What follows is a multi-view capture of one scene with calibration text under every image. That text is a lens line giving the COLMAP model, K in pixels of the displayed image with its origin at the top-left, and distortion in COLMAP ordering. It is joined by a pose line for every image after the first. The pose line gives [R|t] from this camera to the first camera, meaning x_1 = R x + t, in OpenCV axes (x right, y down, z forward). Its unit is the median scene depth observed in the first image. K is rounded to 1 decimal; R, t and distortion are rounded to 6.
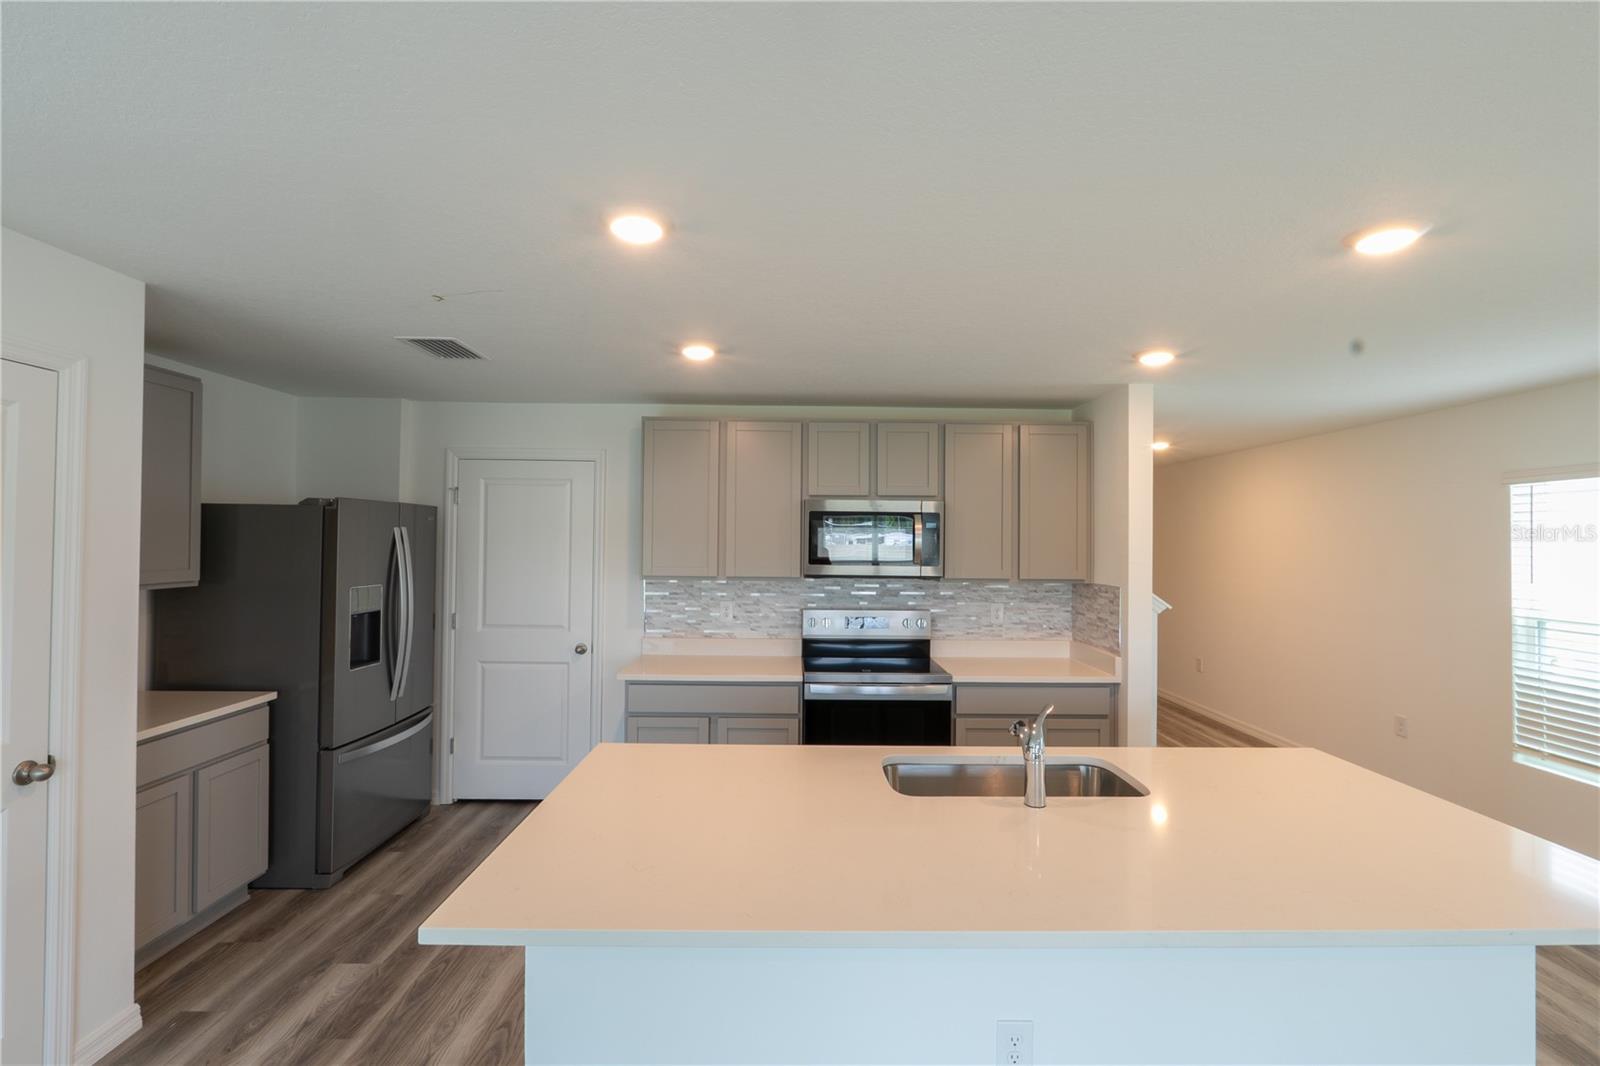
lens RADIAL K [[726.5, 0, 794.7], [0, 726.5, 527.9], [0, 0, 1]] dist [-0.009000, -0.000530]
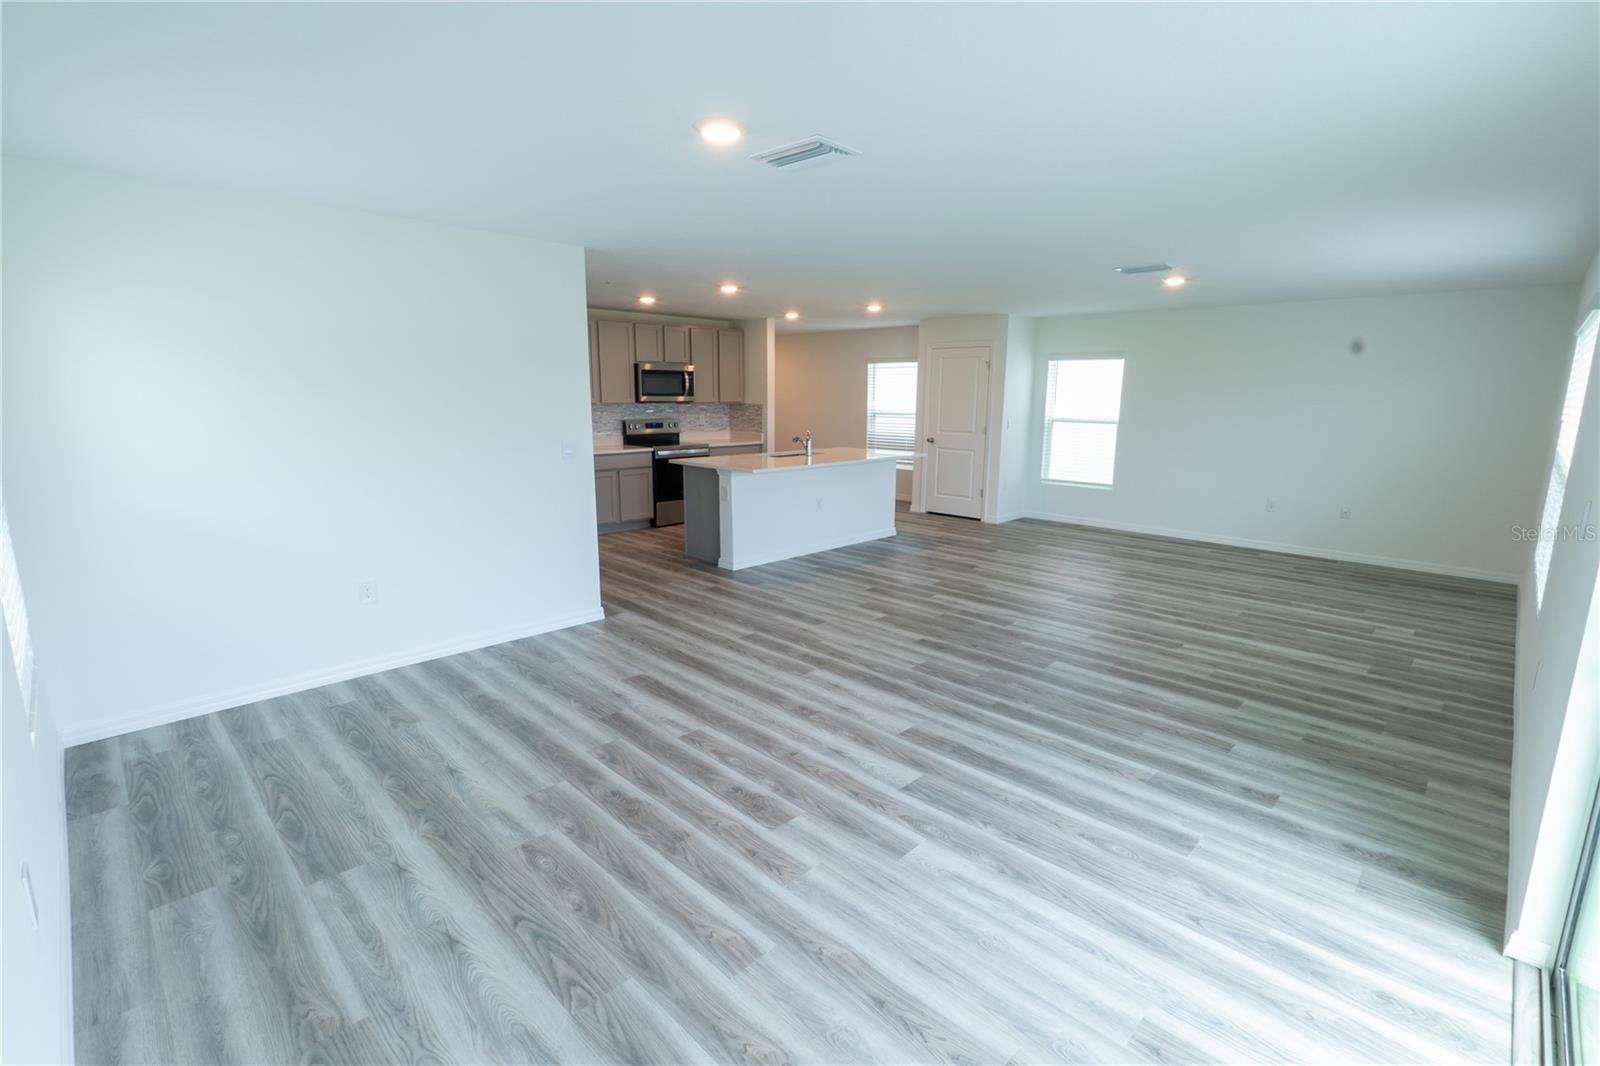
lens RADIAL K [[726.5, 0, 809.1], [0, 726.5, 543.4], [0, 0, 1]] dist [-0.009000, -0.000530]
pose [[0.703420, -0.152017, 0.694328, -1.156054], [-0.013012, 0.973943, 0.226419, -0.015748], [-0.710655, -0.168302, 0.683113, -0.819310]]
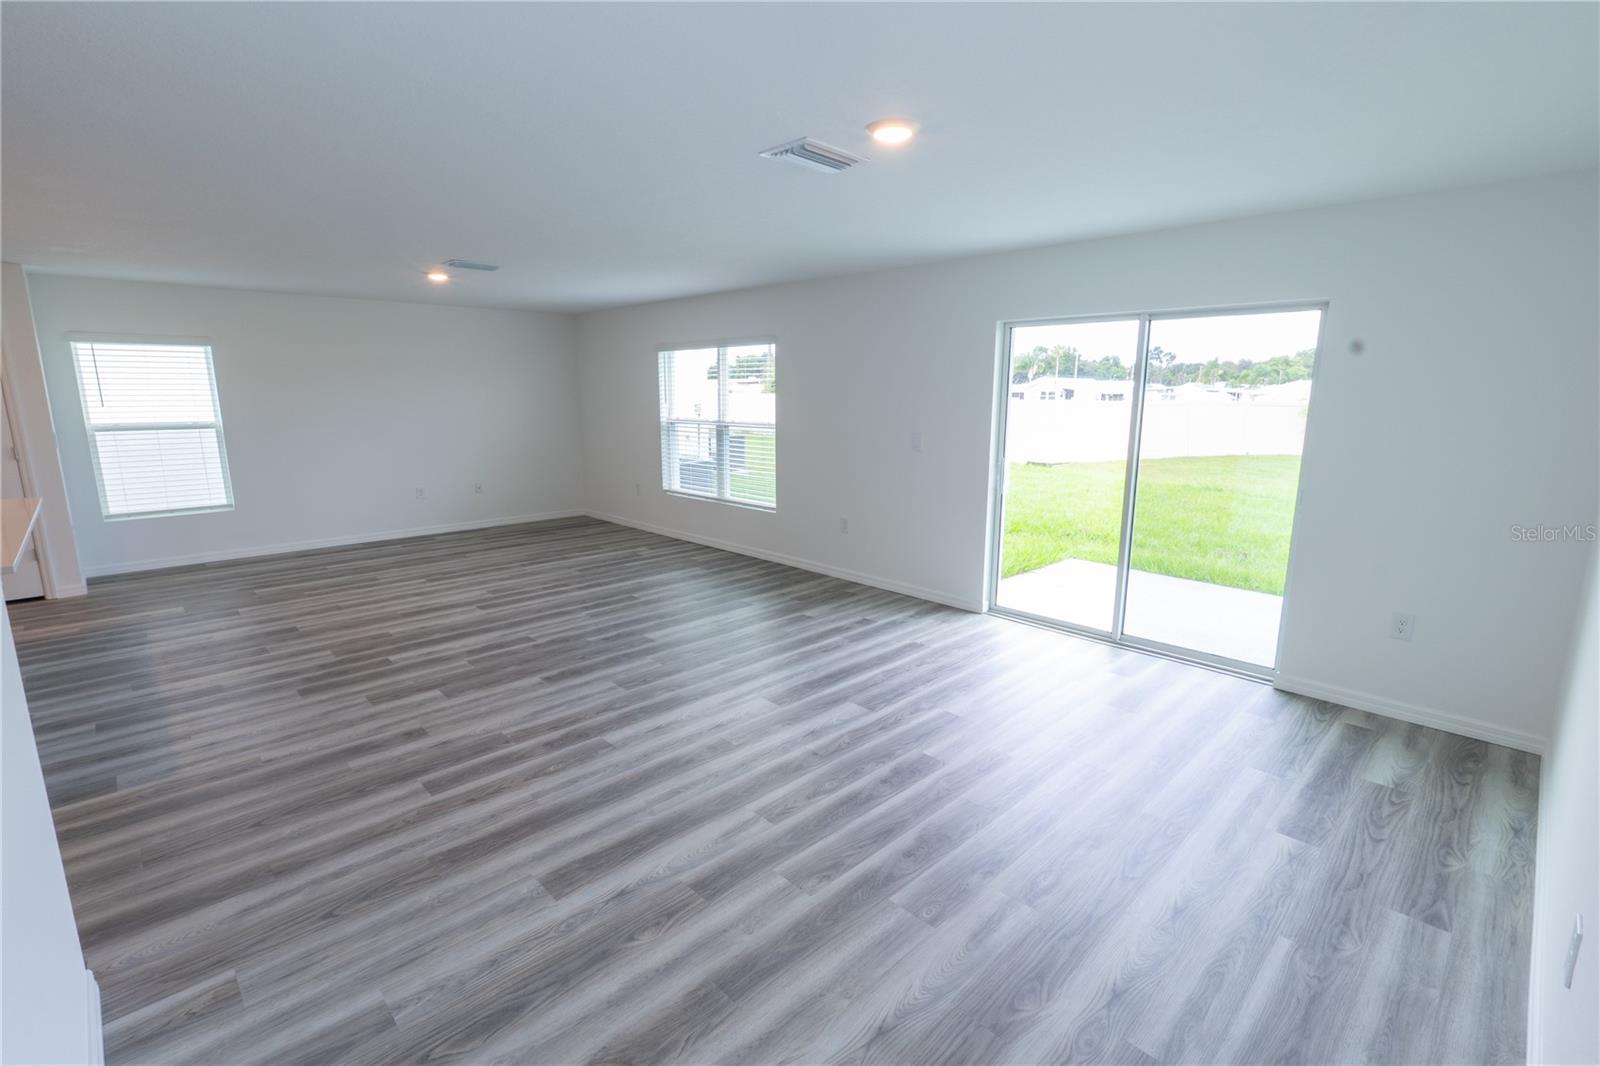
lens RADIAL K [[726.5, 0, 803.3], [0, 726.5, 543.6], [0, 0, 1]] dist [-0.009000, -0.000530]
pose [[-0.695585, -0.161359, 0.700089, -1.162267], [-0.023348, 0.979015, 0.202448, 0.002915], [-0.718064, 0.124474, -0.684756, 0.245351]]
